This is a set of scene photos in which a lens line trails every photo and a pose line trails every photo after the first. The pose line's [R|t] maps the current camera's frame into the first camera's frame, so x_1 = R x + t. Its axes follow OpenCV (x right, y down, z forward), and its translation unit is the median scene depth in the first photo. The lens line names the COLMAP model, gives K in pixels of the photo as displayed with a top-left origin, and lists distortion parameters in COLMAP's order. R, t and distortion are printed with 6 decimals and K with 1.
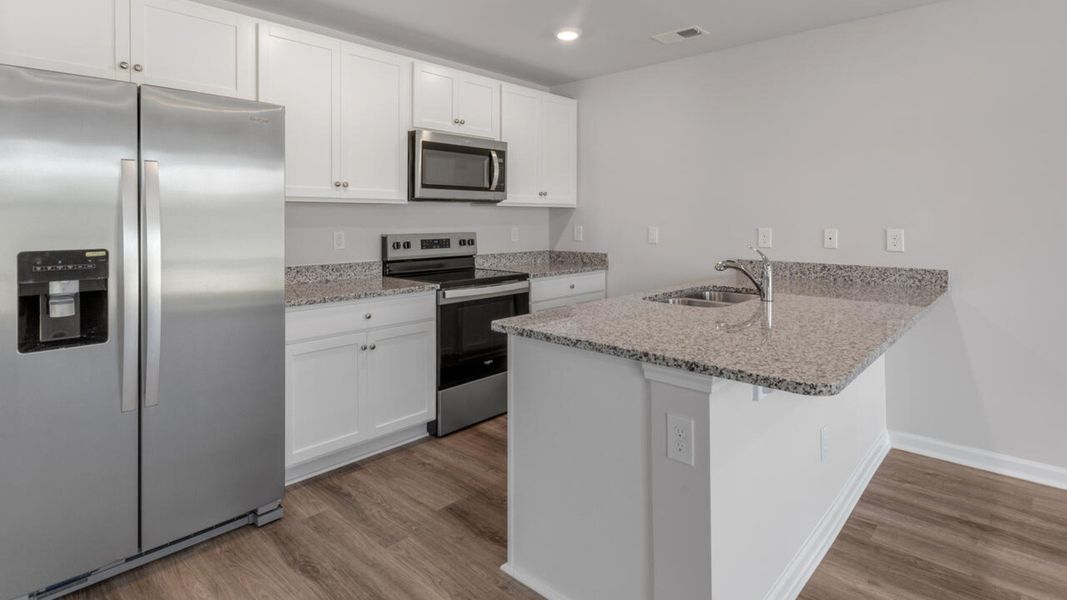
lens RADIAL K [[542.8, 0, 538.3], [0, 542.8, 216.8], [0, 0, 1]] dist [0.009952, -0.002986]
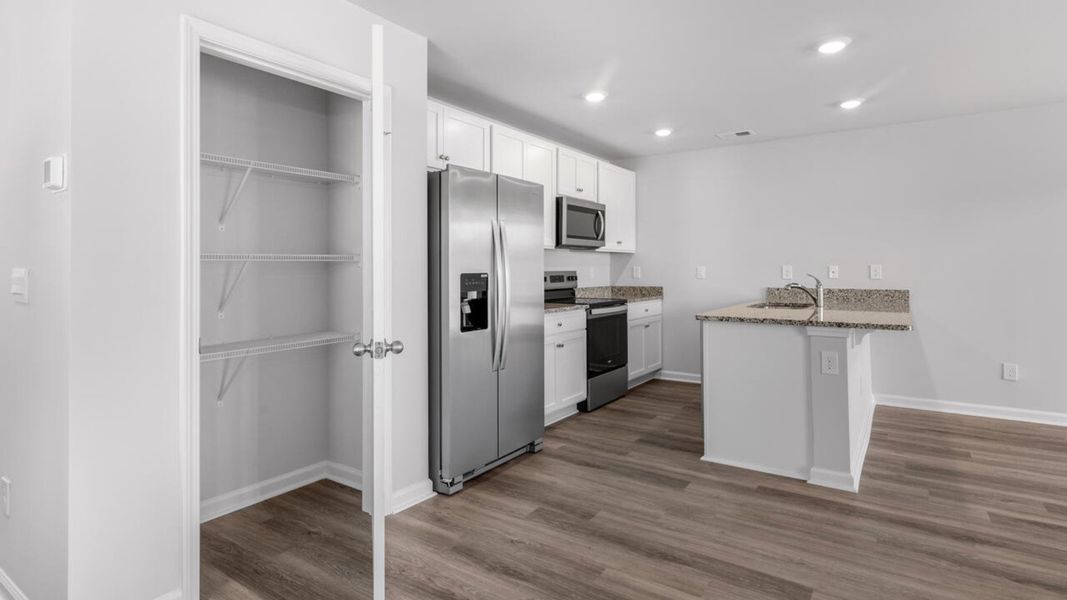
lens RADIAL K [[542.8, 0, 534.7], [0, 542.8, 258.8], [0, 0, 1]] dist [0.009952, -0.002986]
pose [[0.989529, -0.001501, 0.144324, -0.527605], [0.003807, 0.999869, -0.015705, 0.024670], [-0.144281, 0.016090, 0.989406, -0.399574]]
